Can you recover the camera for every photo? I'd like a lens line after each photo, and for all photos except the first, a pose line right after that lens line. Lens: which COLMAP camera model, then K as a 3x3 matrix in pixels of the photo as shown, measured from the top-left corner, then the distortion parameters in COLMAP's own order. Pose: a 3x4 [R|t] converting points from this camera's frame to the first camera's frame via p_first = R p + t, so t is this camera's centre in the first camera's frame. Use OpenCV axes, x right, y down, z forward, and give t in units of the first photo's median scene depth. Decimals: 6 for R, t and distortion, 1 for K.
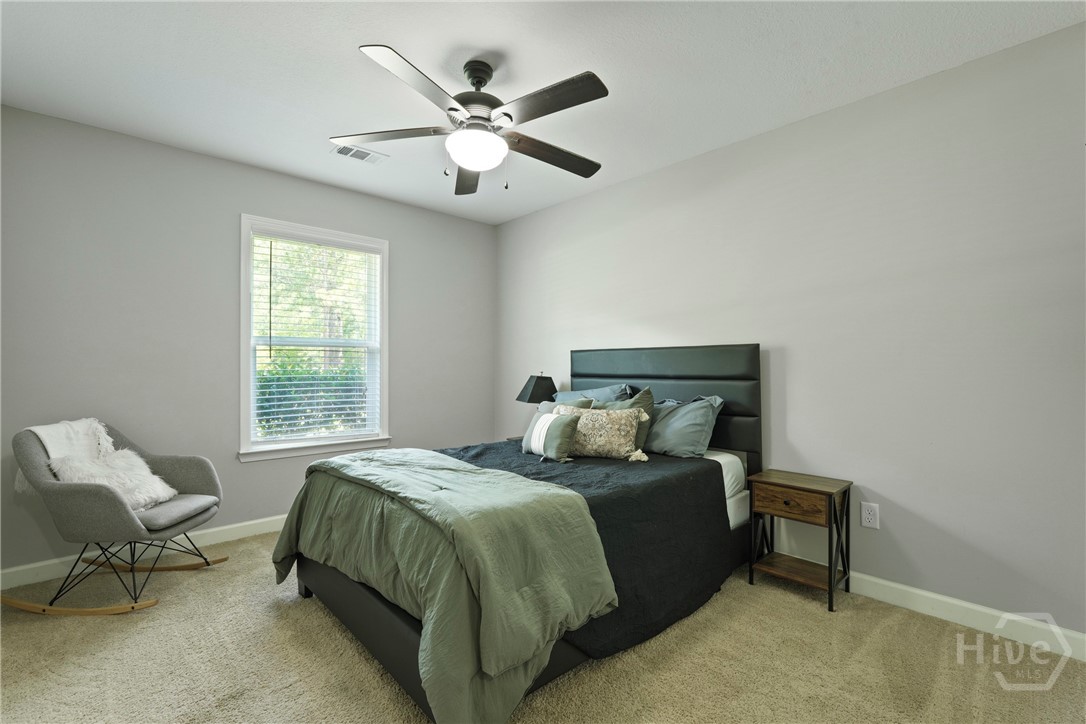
lens RADIAL K [[485.2, 0, 544.1], [0, 485.2, 366.9], [0, 0, 1]] dist [-0.016024, 0.006308]
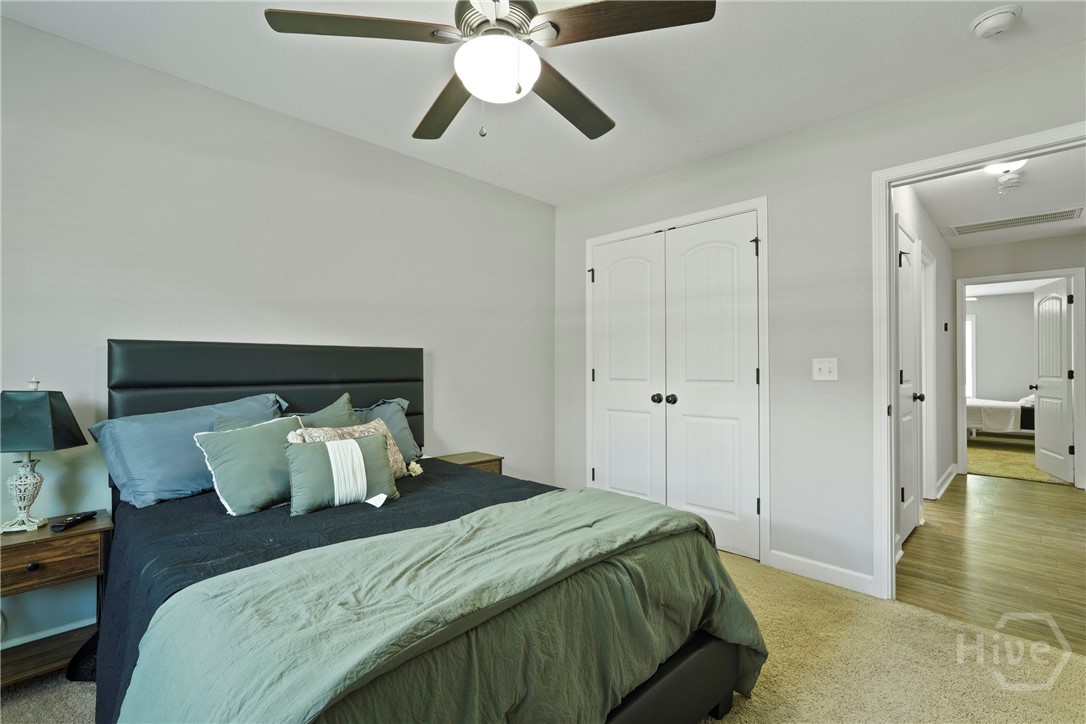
lens RADIAL K [[485.2, 0, 547.5], [0, 485.2, 366.7], [0, 0, 1]] dist [-0.016024, 0.006308]
pose [[-0.039408, -0.009871, 0.999174, -0.565439], [-0.004754, 0.999942, 0.009691, -0.014063], [-0.999212, -0.004368, -0.039452, 0.611388]]
